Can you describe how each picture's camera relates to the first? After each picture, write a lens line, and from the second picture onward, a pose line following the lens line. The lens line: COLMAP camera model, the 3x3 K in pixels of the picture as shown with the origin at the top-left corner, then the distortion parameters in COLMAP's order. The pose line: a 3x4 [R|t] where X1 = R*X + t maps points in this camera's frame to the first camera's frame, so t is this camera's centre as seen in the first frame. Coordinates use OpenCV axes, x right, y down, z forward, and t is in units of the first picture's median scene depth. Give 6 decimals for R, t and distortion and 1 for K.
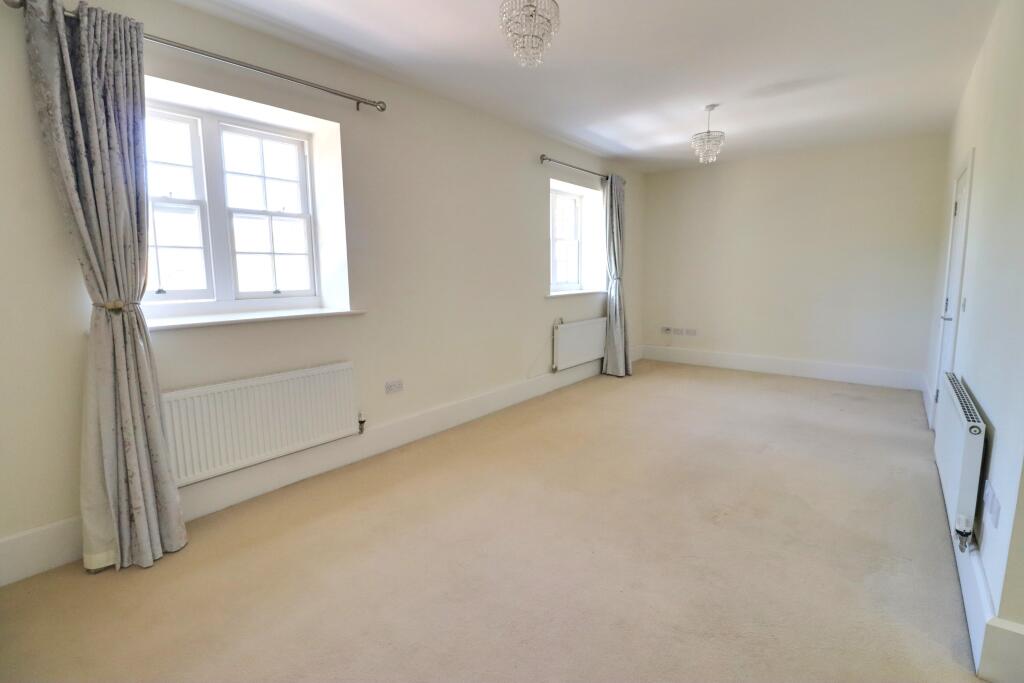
lens RADIAL K [[455.6, 0, 511.9], [0, 455.6, 336.7], [0, 0, 1]] dist [-0.050135, -0.000073]
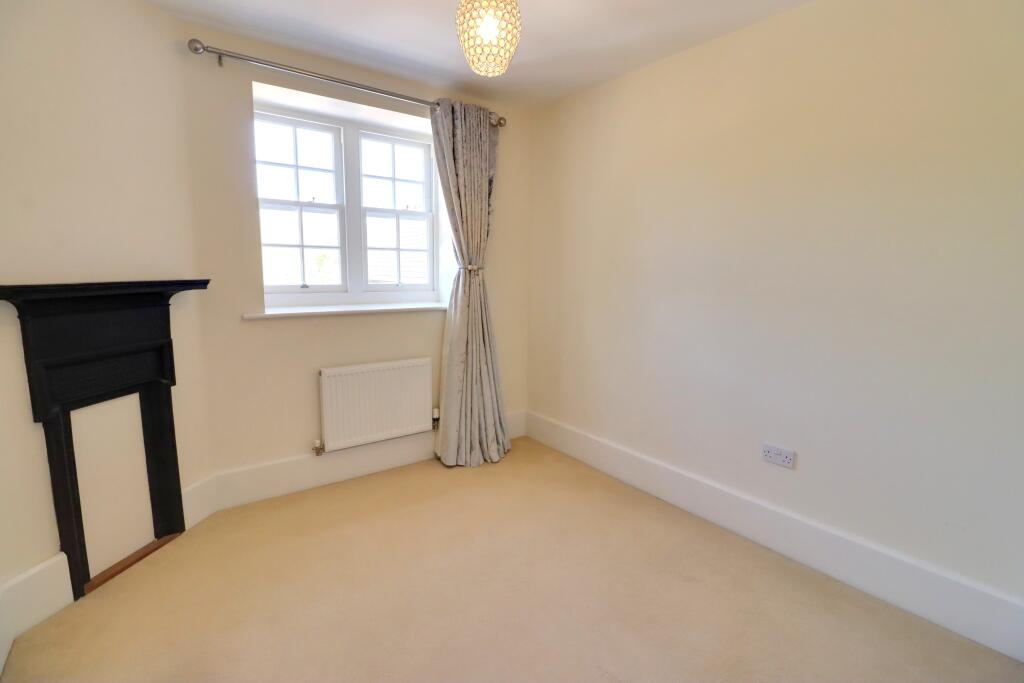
lens RADIAL K [[455.6, 0, 511.9], [0, 455.6, 336.7], [0, 0, 1]] dist [-0.050135, -0.000073]
pose [[0.969801, 0.058701, -0.236729, 0.073832], [-0.058649, 0.998252, 0.007268, -0.013357], [0.236742, 0.006836, 0.971548, 0.089835]]
